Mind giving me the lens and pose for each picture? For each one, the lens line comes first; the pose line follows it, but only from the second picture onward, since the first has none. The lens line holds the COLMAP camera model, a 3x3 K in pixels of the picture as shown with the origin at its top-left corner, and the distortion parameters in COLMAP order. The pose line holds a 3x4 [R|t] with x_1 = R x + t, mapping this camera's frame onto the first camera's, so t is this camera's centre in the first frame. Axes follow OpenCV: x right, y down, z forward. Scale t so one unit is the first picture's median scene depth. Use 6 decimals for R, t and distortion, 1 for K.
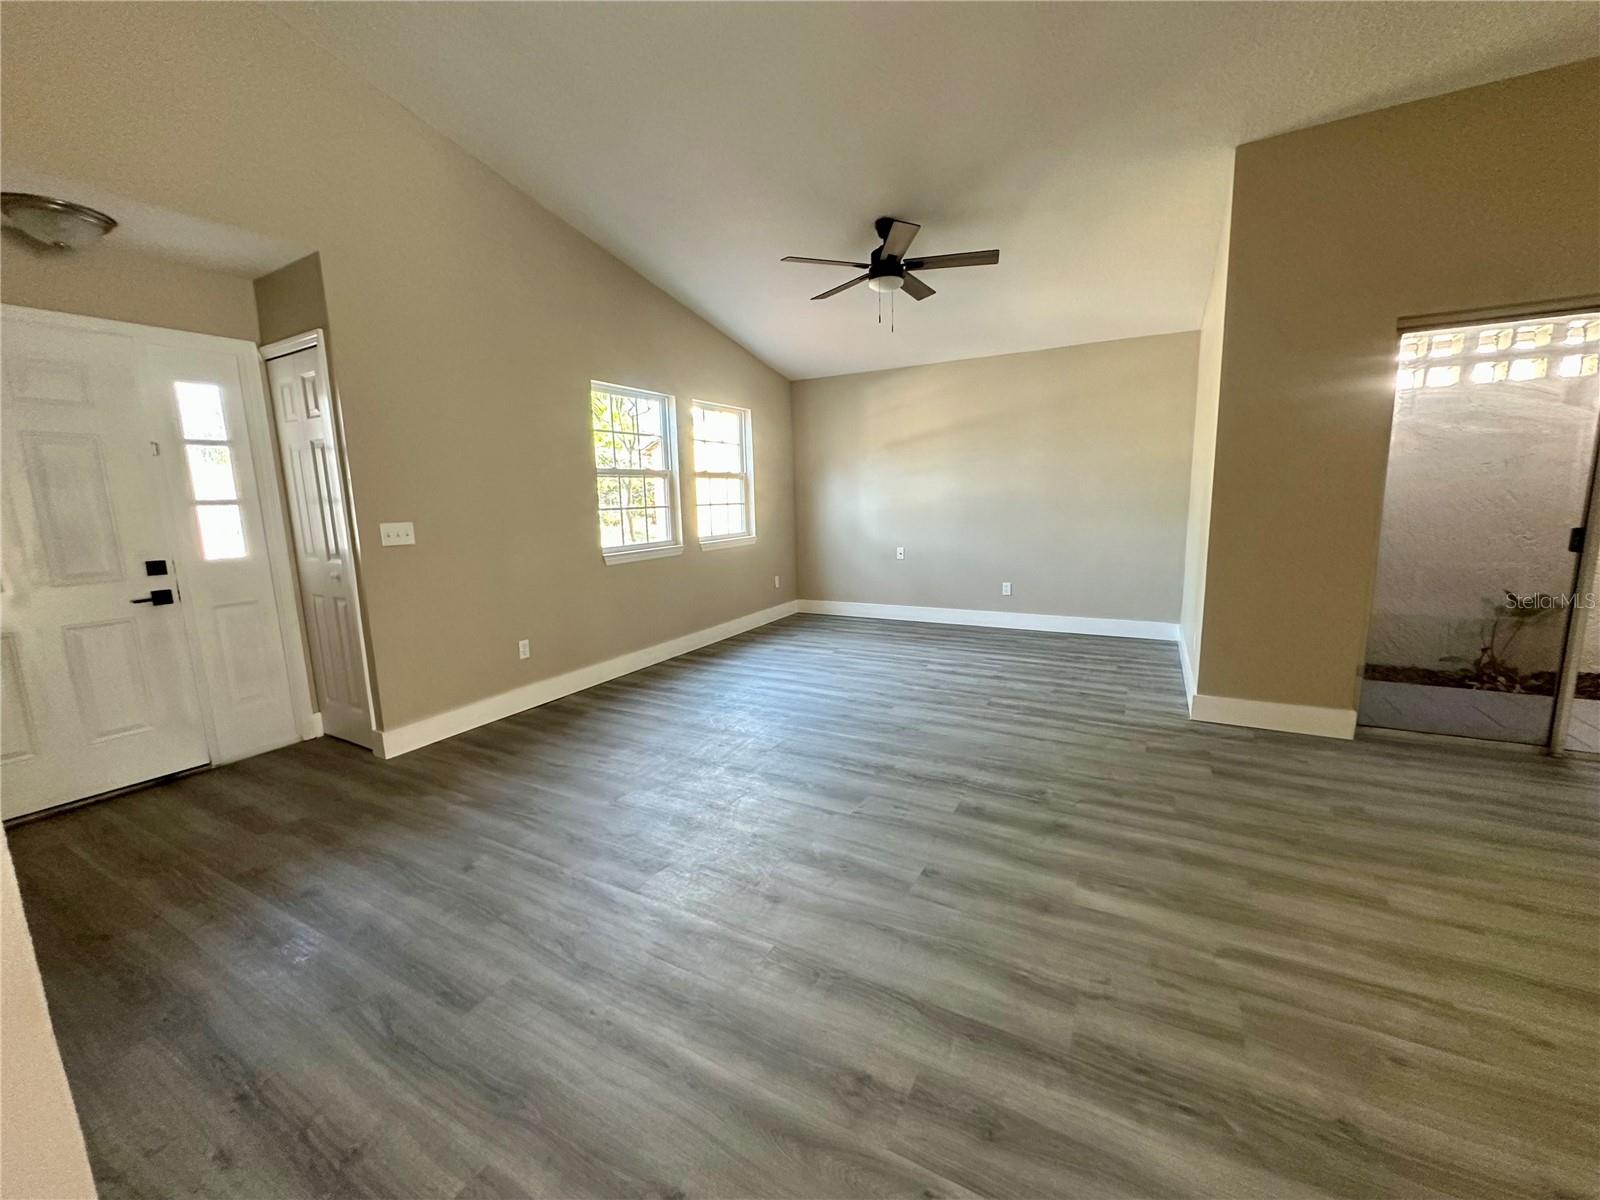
lens RADIAL K [[646.9, 0, 795.9], [0, 646.9, 602.3], [0, 0, 1]] dist [0.000524, 0.000556]
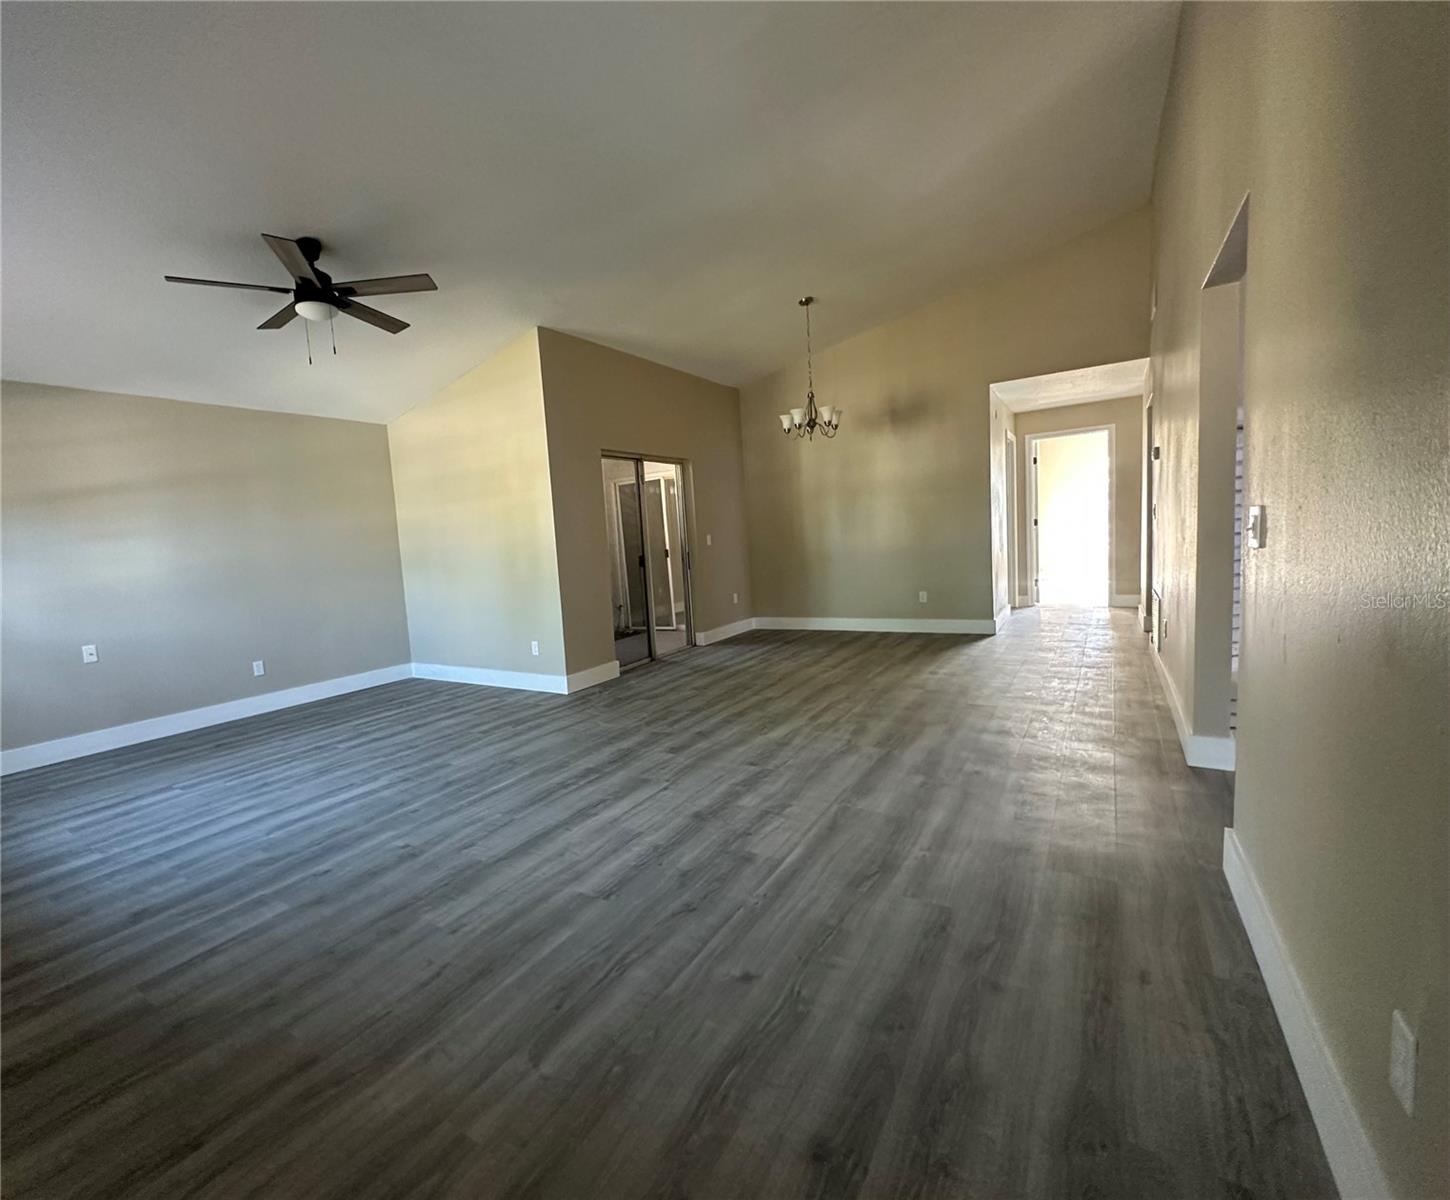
lens RADIAL K [[578.2, 0, 718.3], [0, 578.2, 594.0], [0, 0, 1]] dist [-0.000475, -0.000083]
pose [[0.089959, -0.083279, 0.992458, -0.673922], [0.226878, 0.972011, 0.060999, -0.043416], [-0.969760, 0.219680, 0.106335, 0.508895]]
